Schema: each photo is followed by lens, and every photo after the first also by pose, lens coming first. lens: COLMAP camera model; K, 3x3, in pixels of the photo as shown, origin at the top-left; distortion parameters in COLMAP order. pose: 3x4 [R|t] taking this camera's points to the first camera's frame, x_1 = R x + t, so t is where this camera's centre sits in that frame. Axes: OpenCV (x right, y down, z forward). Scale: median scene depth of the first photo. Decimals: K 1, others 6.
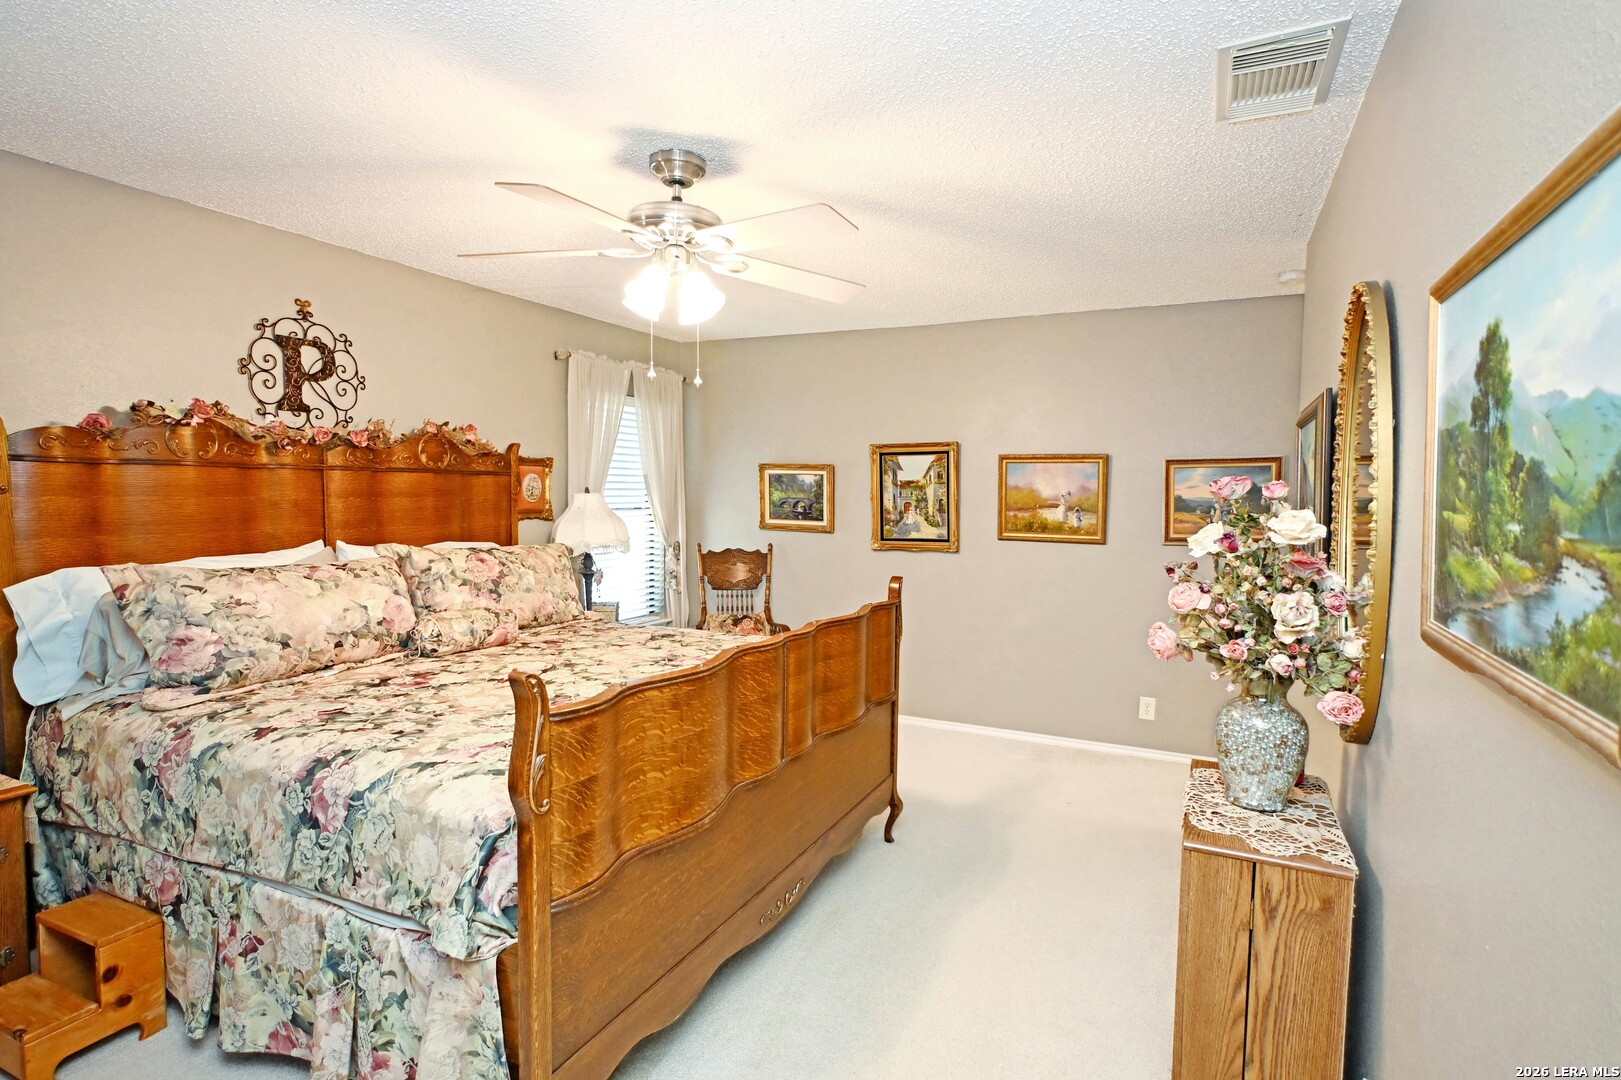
lens RADIAL K [[810.7, 0, 807.7], [0, 810.7, 545.3], [0, 0, 1]] dist [-0.008969, 0.001456]
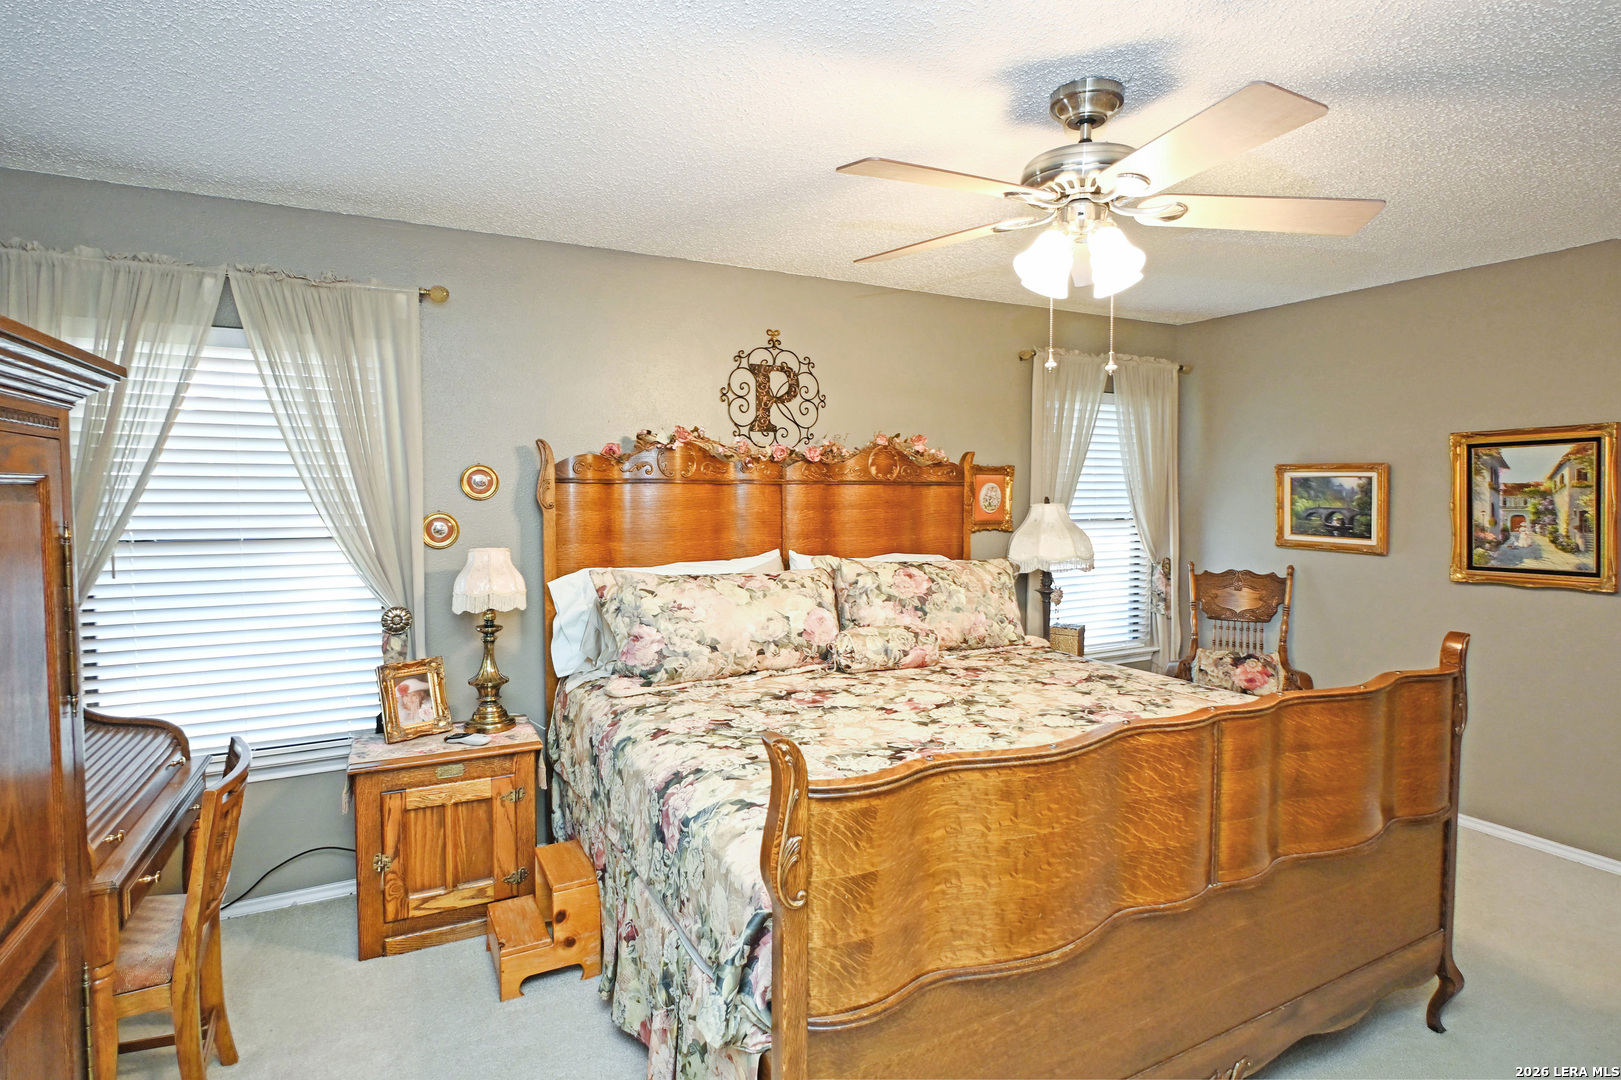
lens RADIAL K [[810.7, 0, 807.5], [0, 810.7, 532.2], [0, 0, 1]] dist [-0.008969, 0.001456]
pose [[0.800585, 0.019638, -0.598897, 0.085506], [-0.031756, 0.999449, -0.009678, -0.022252], [0.598377, 0.026767, 0.800767, 0.171616]]
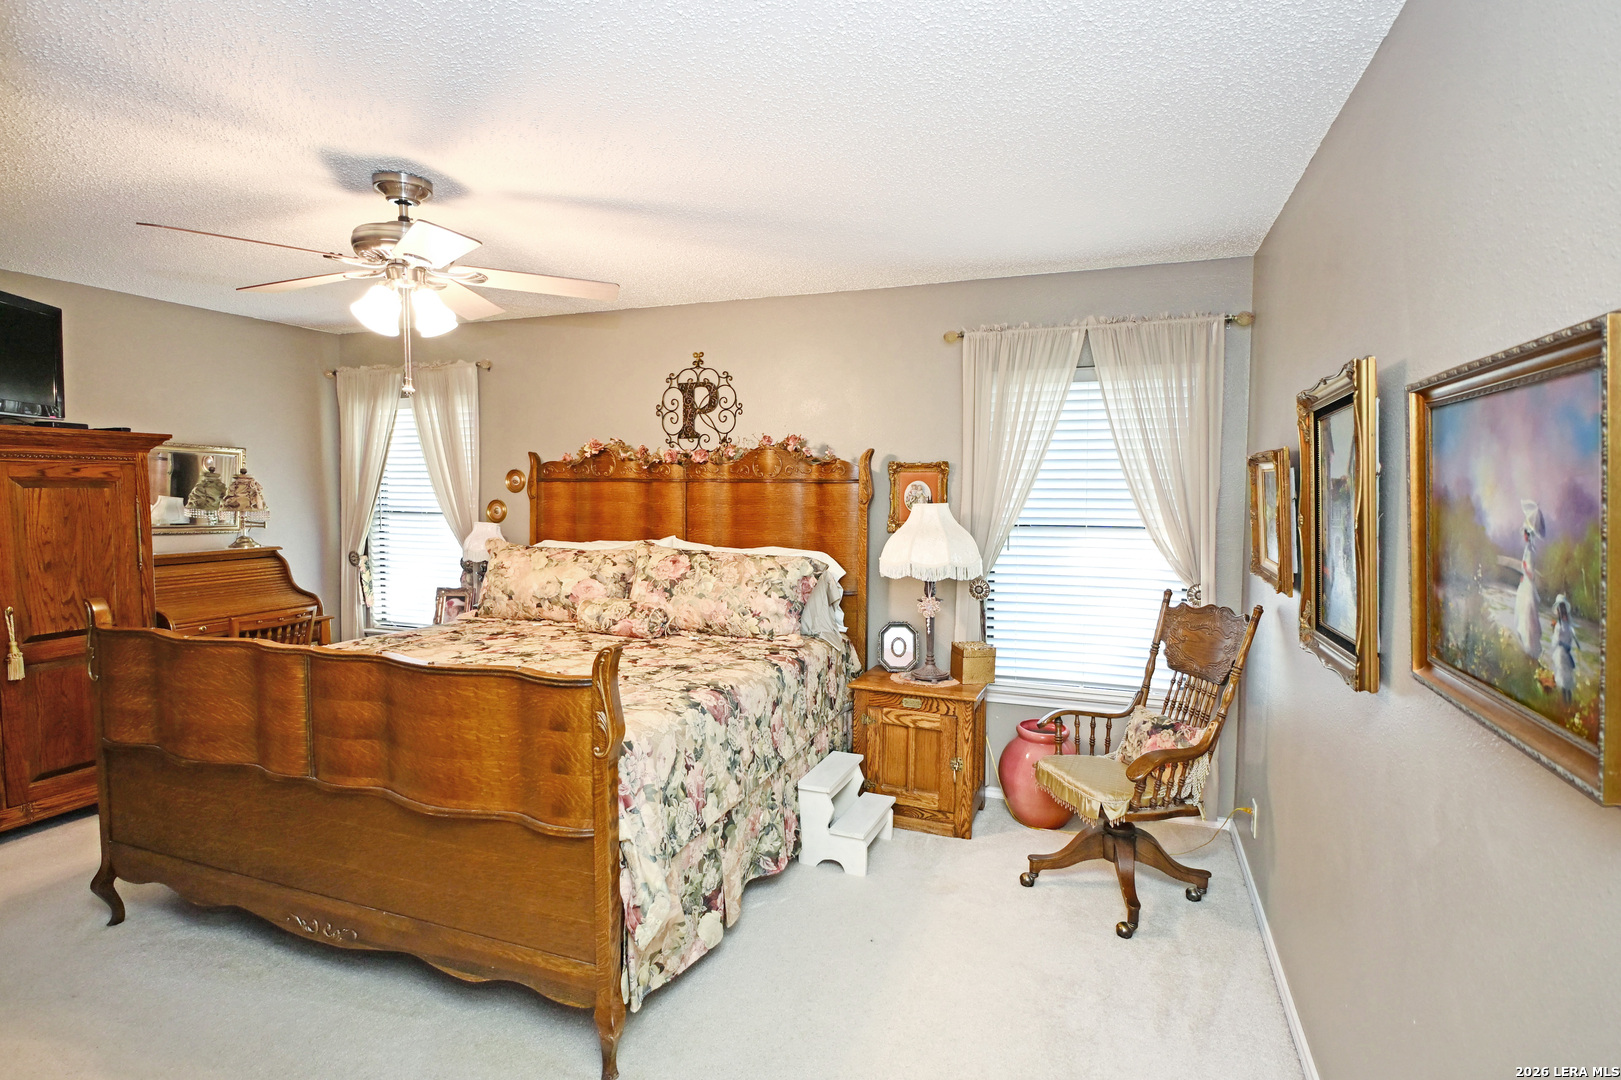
lens RADIAL K [[810.7, 0, 817.2], [0, 810.7, 542.4], [0, 0, 1]] dist [-0.008969, 0.001456]
pose [[0.093250, 0.056873, -0.994017, 0.796840], [-0.072784, 0.996085, 0.050163, -0.086483], [0.992979, 0.067671, 0.097024, 1.211546]]
